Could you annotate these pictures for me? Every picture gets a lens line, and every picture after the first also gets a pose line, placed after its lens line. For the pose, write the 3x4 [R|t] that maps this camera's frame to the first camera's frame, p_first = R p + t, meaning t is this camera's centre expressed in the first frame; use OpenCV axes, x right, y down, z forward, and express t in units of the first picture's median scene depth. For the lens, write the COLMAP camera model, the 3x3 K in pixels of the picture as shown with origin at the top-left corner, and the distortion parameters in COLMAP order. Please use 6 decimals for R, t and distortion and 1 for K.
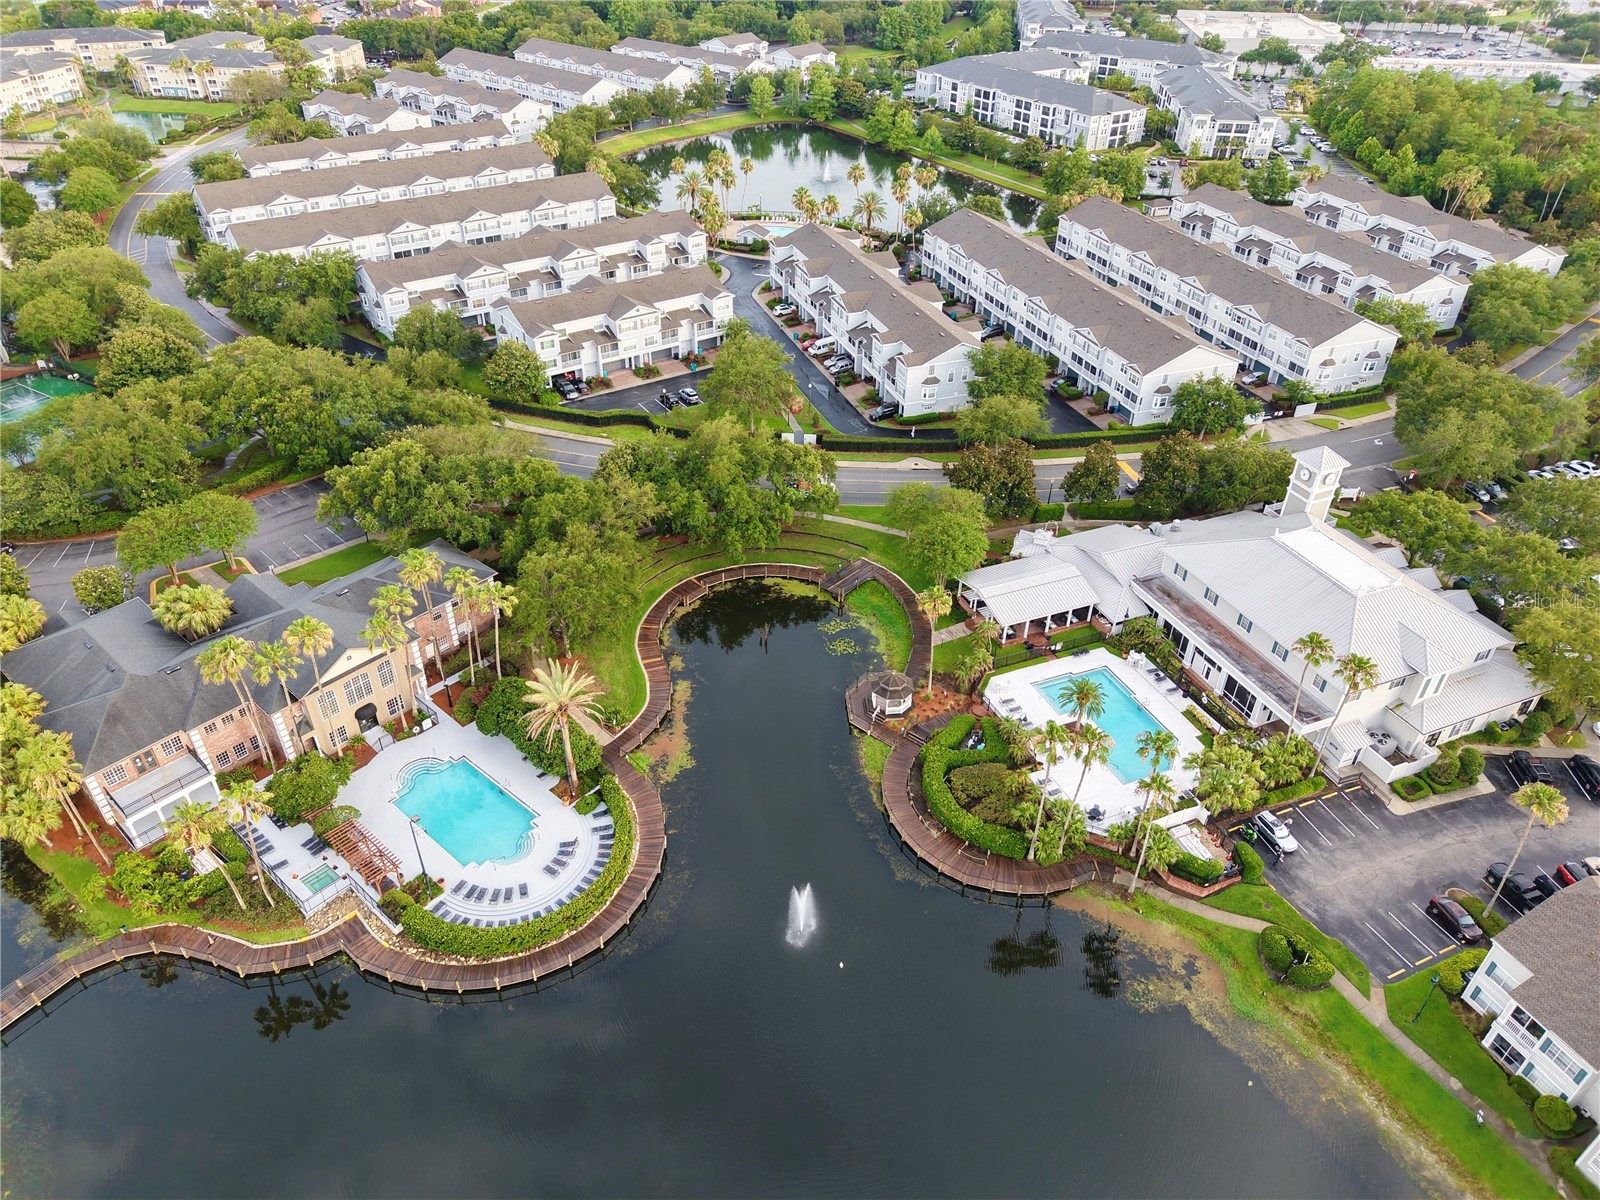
lens RADIAL K [[1076.0, 0, 791.4], [0, 1076.0, 603.4], [0, 0, 1]] dist [0.018548, 0.000210]
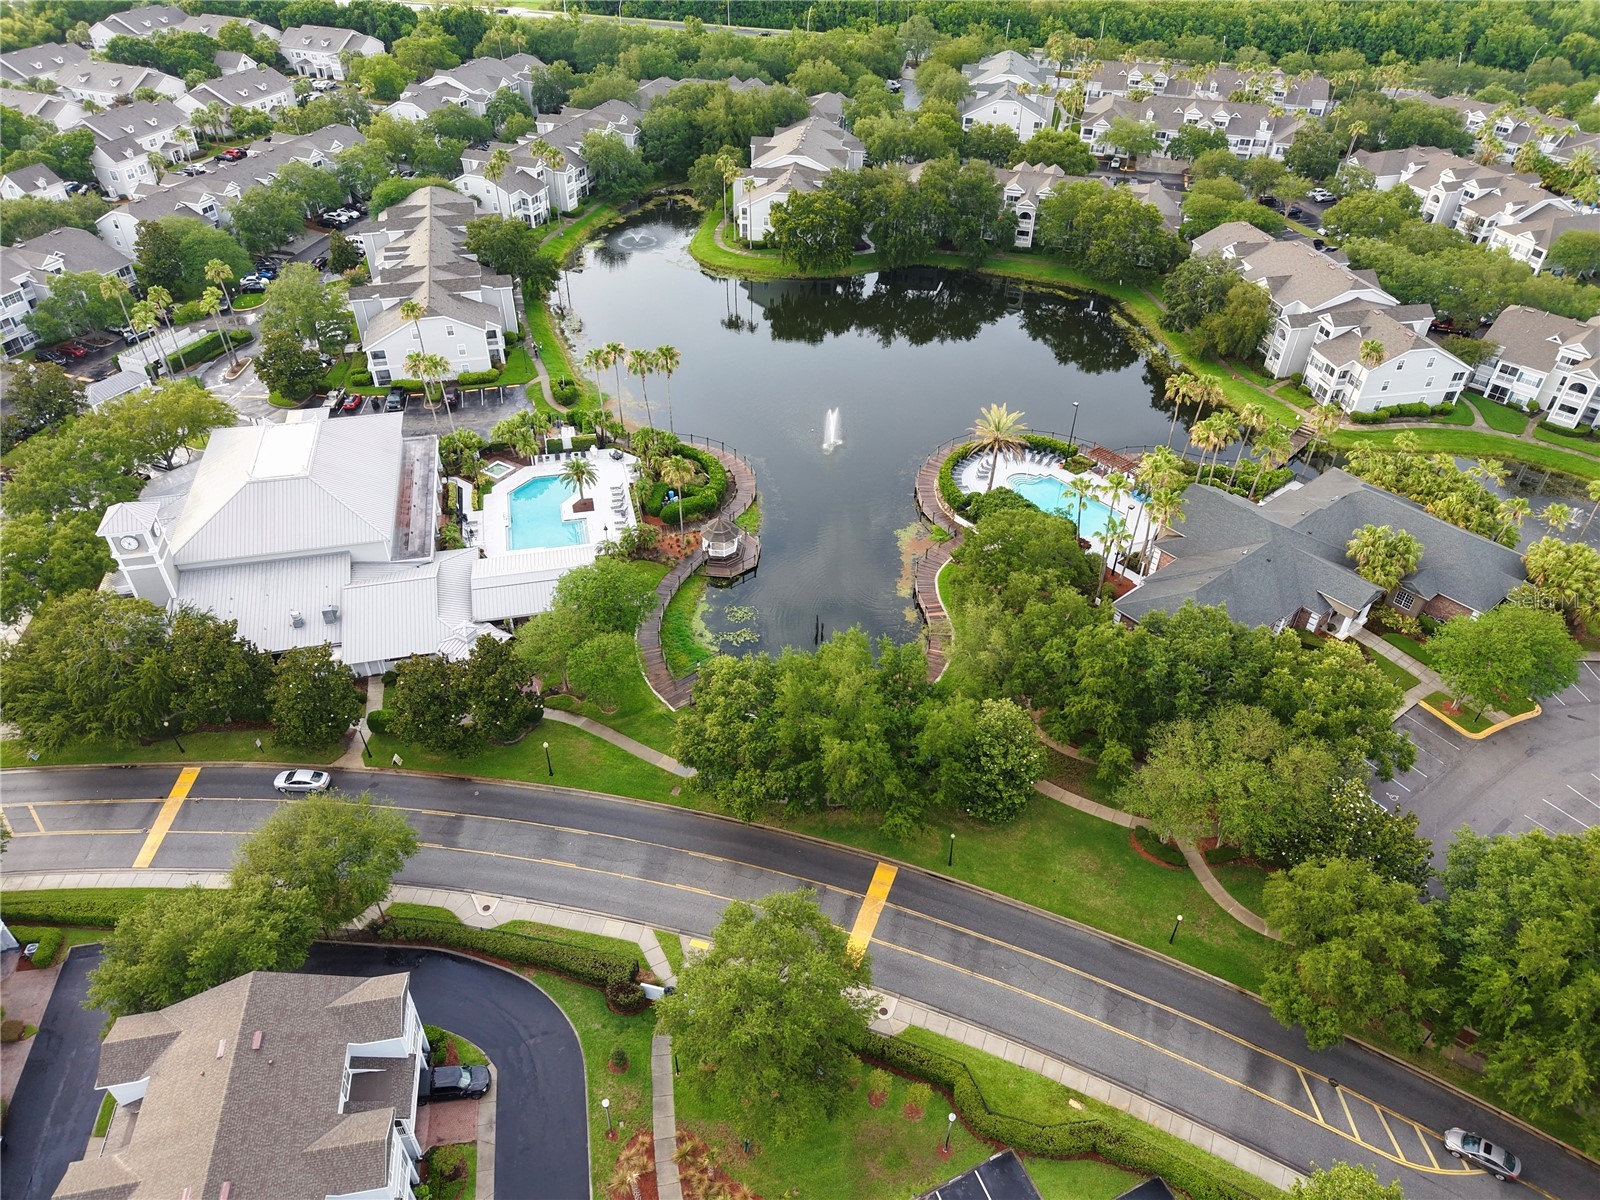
lens RADIAL K [[1086.3, 0, 795.3], [0, 1086.3, 592.1], [0, 0, 1]] dist [0.010535, -0.000396]
pose [[-0.985580, -0.137020, 0.099282, -0.084407], [0.055206, 0.294247, 0.954134, -0.789576], [-0.159949, 0.945856, -0.282440, 1.098124]]
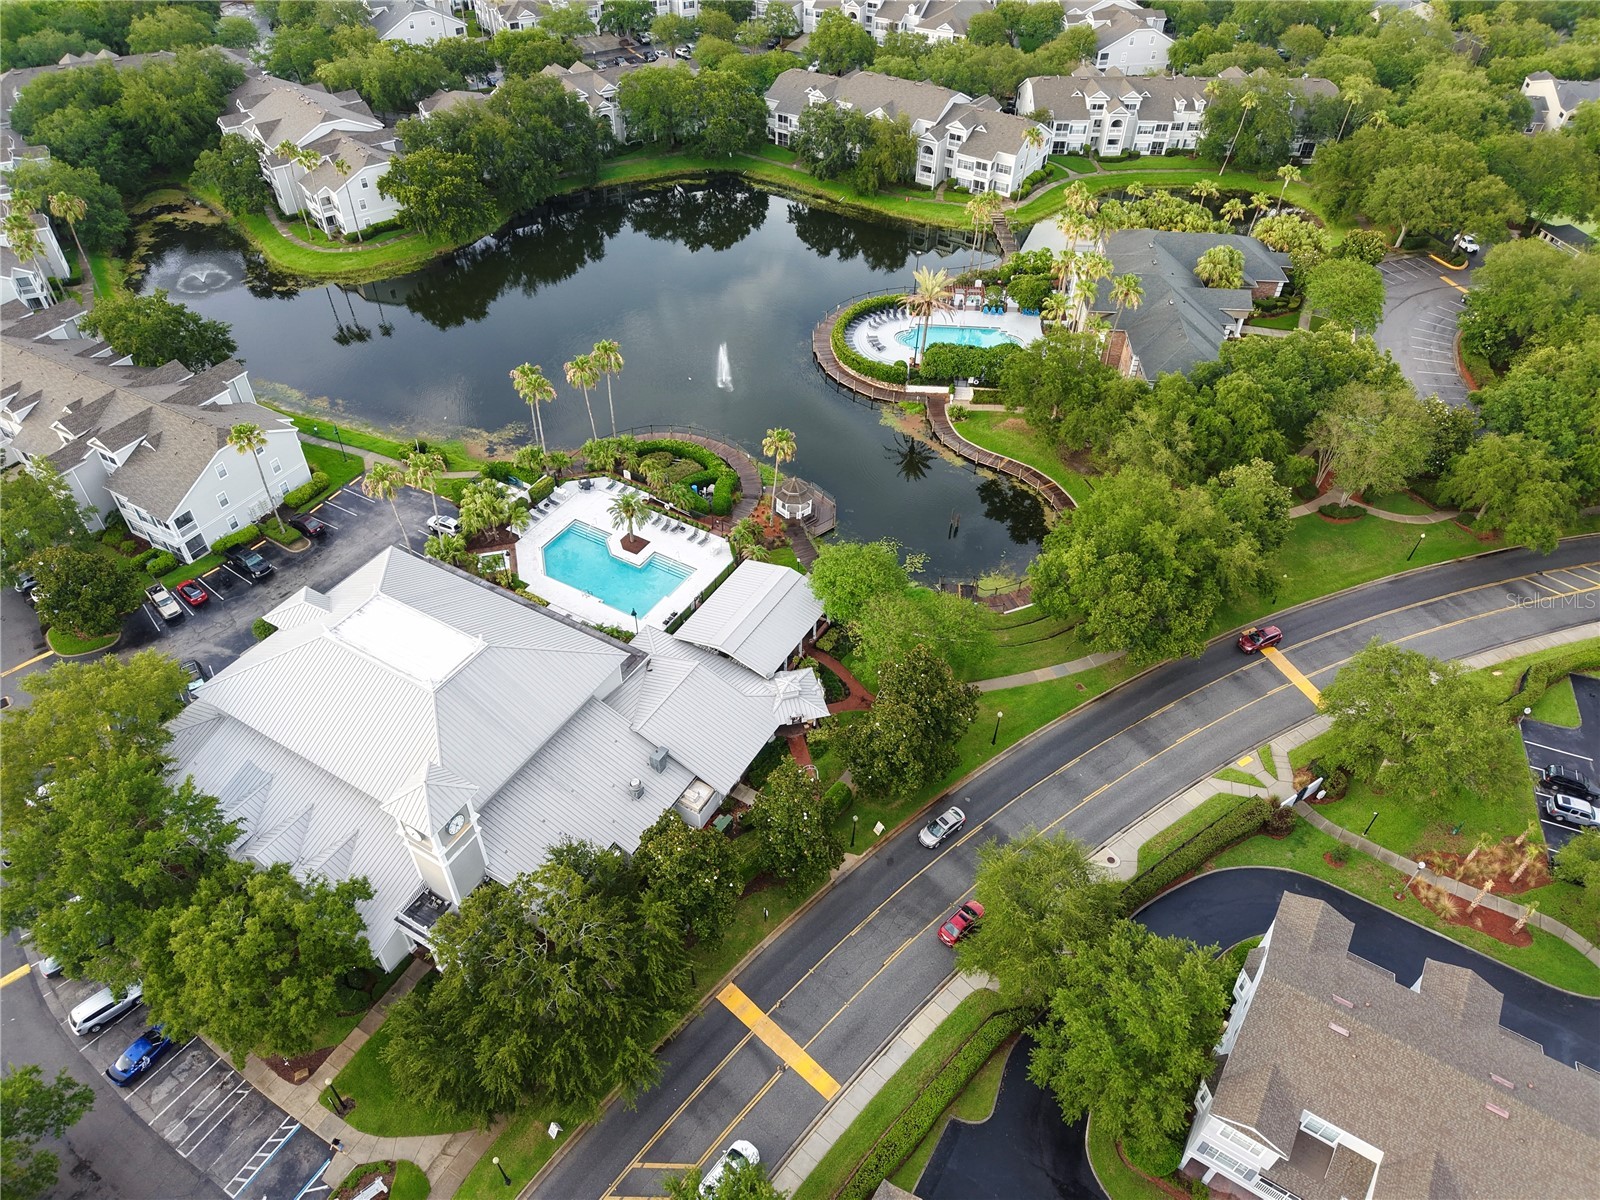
lens RADIAL K [[1086.3, 0, 795.3], [0, 1086.3, 592.1], [0, 0, 1]] dist [0.010535, -0.000396]
pose [[-0.794342, 0.374611, -0.478213, 0.525162], [-0.381465, 0.305049, 0.872599, -0.674049], [0.472764, 0.875563, -0.099412, 0.959834]]
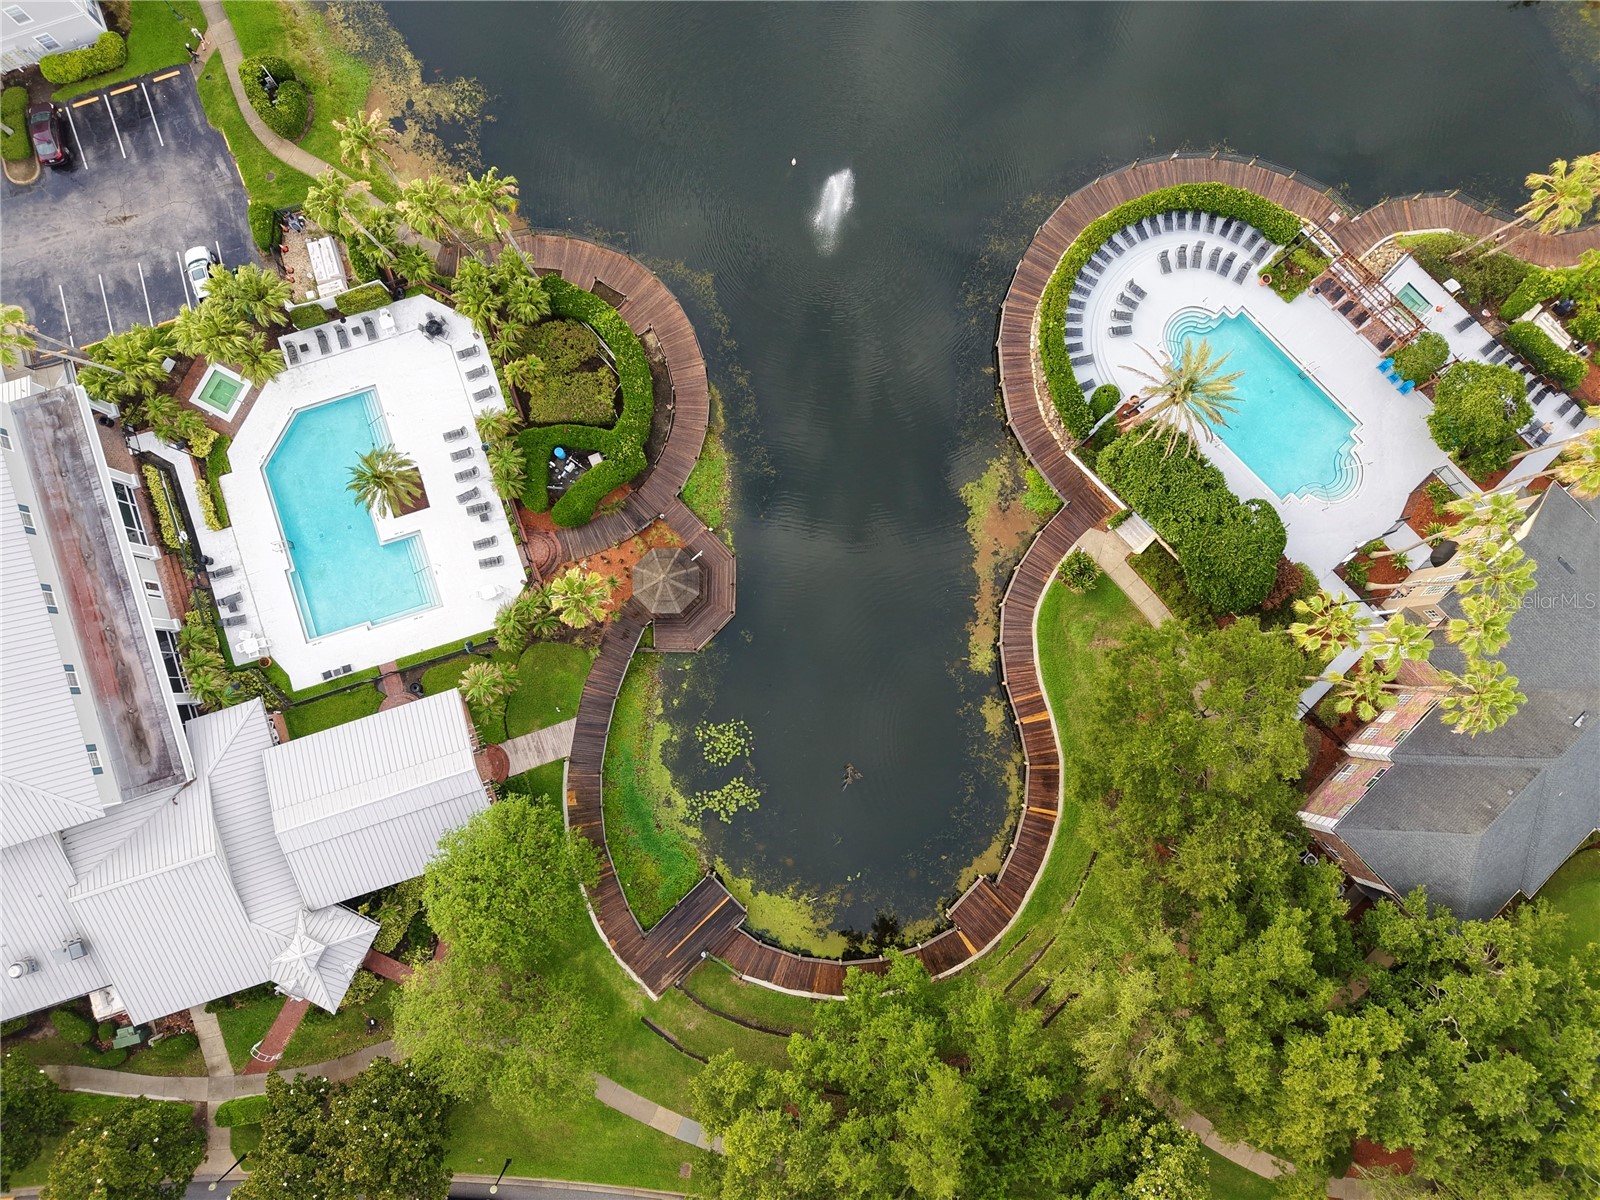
lens RADIAL K [[1086.3, 0, 795.3], [0, 1086.3, 592.1], [0, 0, 1]] dist [0.010535, -0.000396]
pose [[-0.996405, -0.076862, -0.035619, 0.031326], [0.008907, -0.513182, 0.858233, -0.387491], [-0.084245, 0.854831, 0.512022, 0.532163]]
